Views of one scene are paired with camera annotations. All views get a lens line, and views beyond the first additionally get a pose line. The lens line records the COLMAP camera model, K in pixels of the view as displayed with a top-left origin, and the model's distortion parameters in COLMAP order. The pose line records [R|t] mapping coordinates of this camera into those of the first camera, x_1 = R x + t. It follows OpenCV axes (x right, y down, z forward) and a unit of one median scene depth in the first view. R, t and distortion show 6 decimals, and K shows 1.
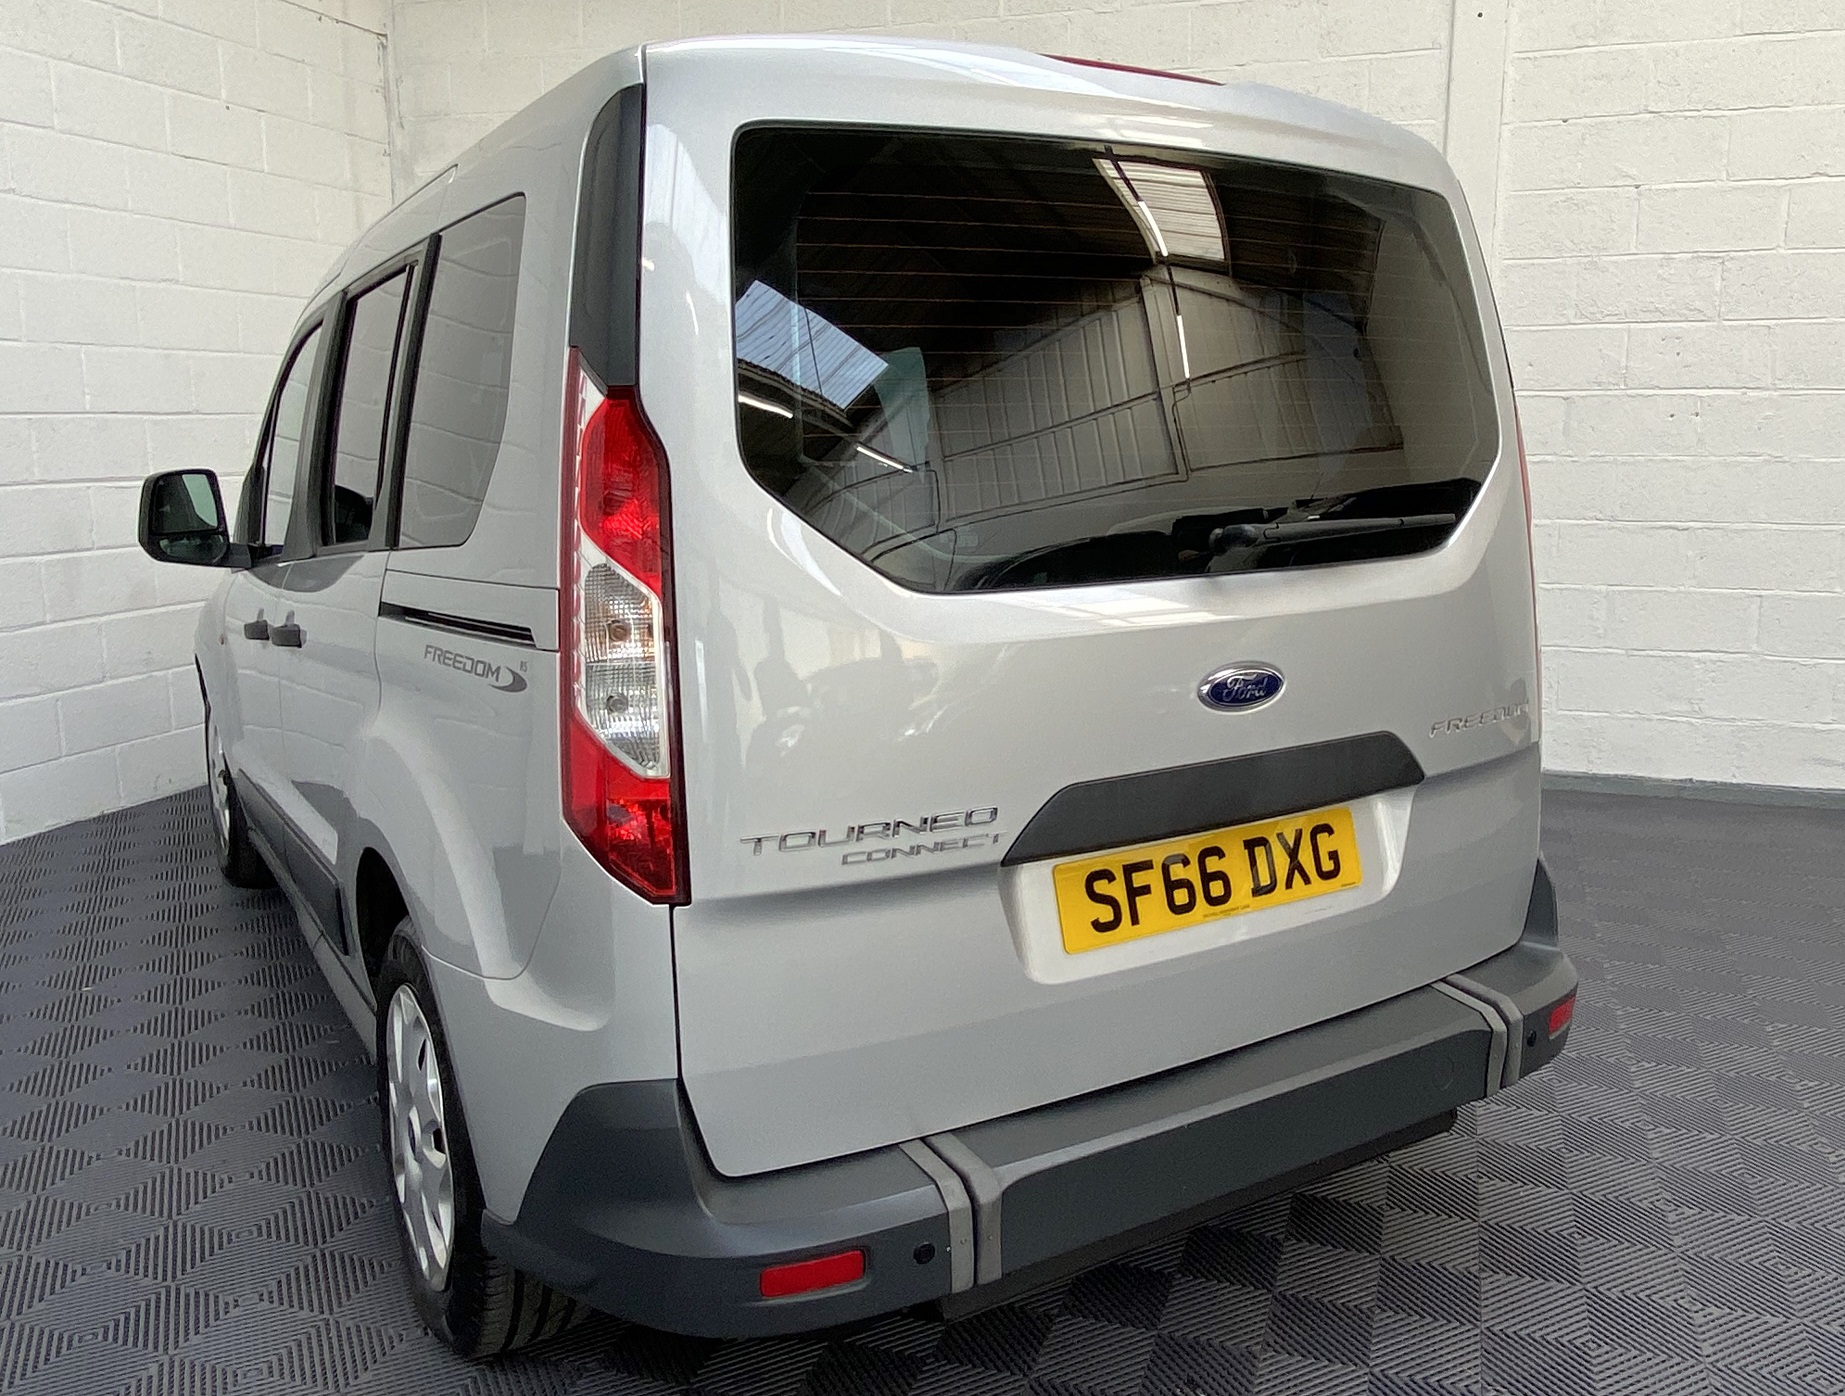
lens RADIAL K [[1569.7, 0, 1001.6], [0, 1569.7, 633.3], [0, 0, 1]] dist [0.121398, -0.220607]
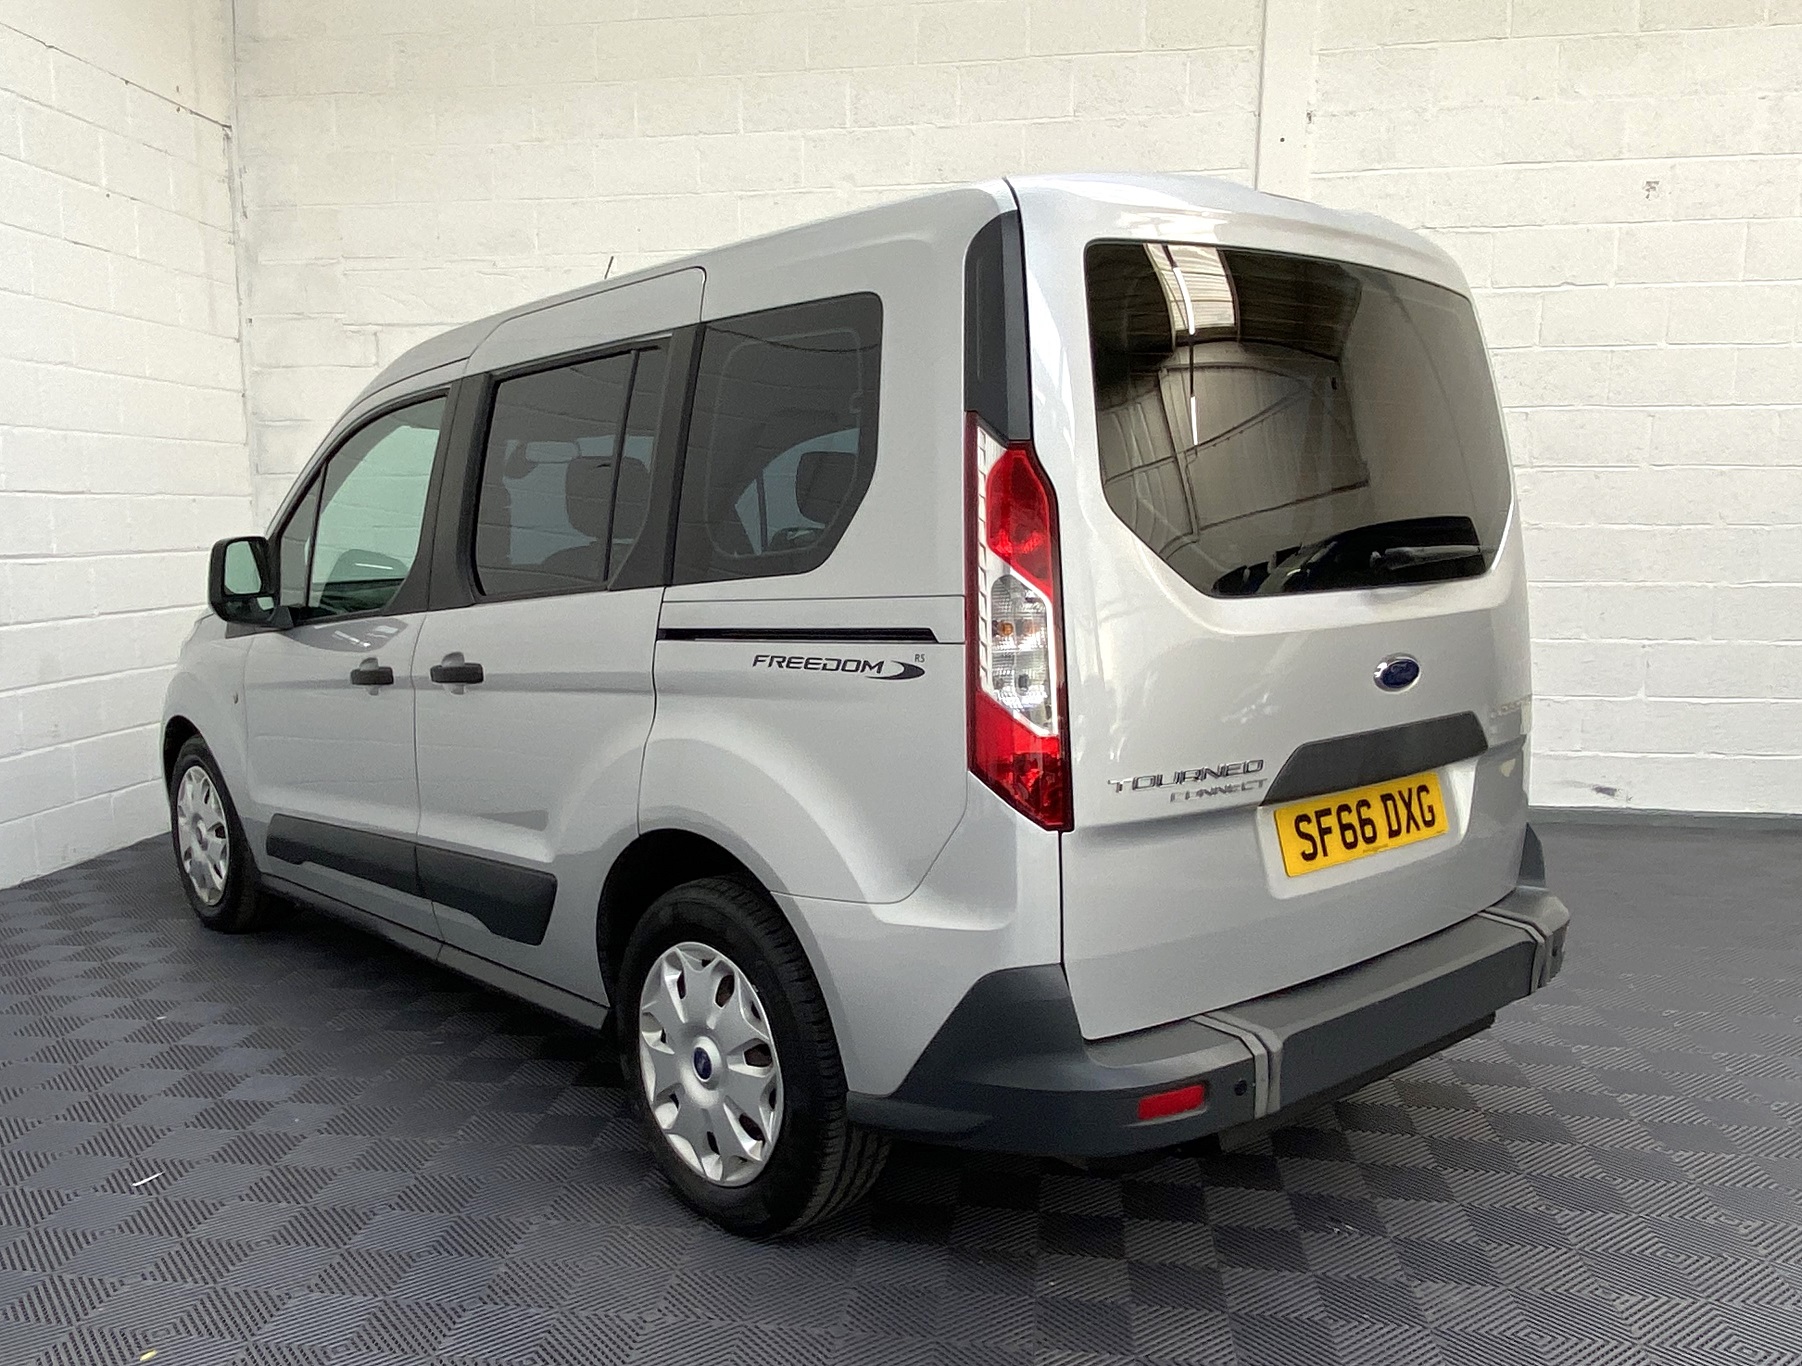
lens RADIAL K [[1579.4, 0, 804.4], [0, 1579.4, 745.9], [0, 0, 1]] dist [0.169686, -0.338000]
pose [[0.990386, -0.024413, 0.136157, -0.508735], [0.023382, 0.999685, 0.009172, 0.069667], [-0.136338, -0.005900, 0.990645, -0.248366]]
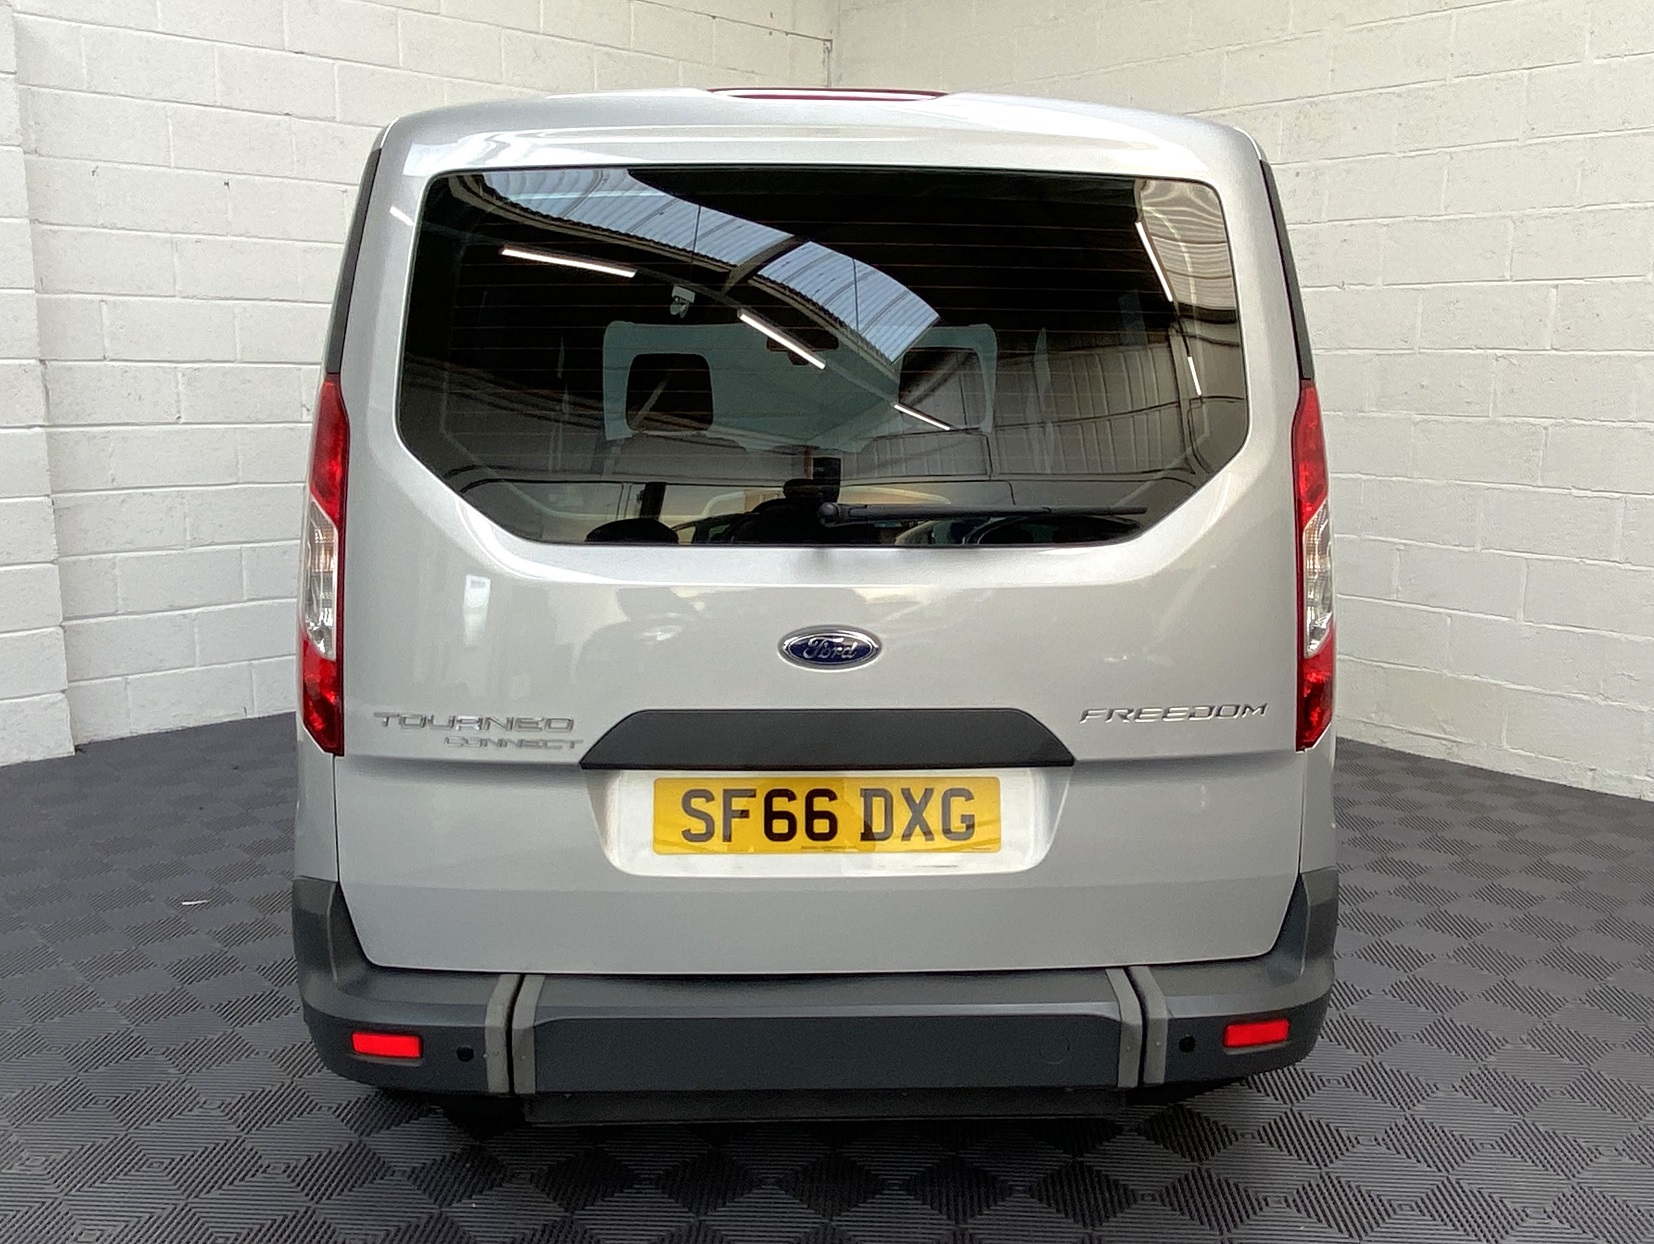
lens RADIAL K [[1521.7, 0, 808.2], [0, 1521.7, 596.1], [0, 0, 1]] dist [0.079923, -0.003638]
pose [[0.849217, 0.097667, -0.518933, 0.682744], [-0.086668, 0.995199, 0.045475, -0.049388], [0.520883, 0.006356, 0.853604, 0.072540]]
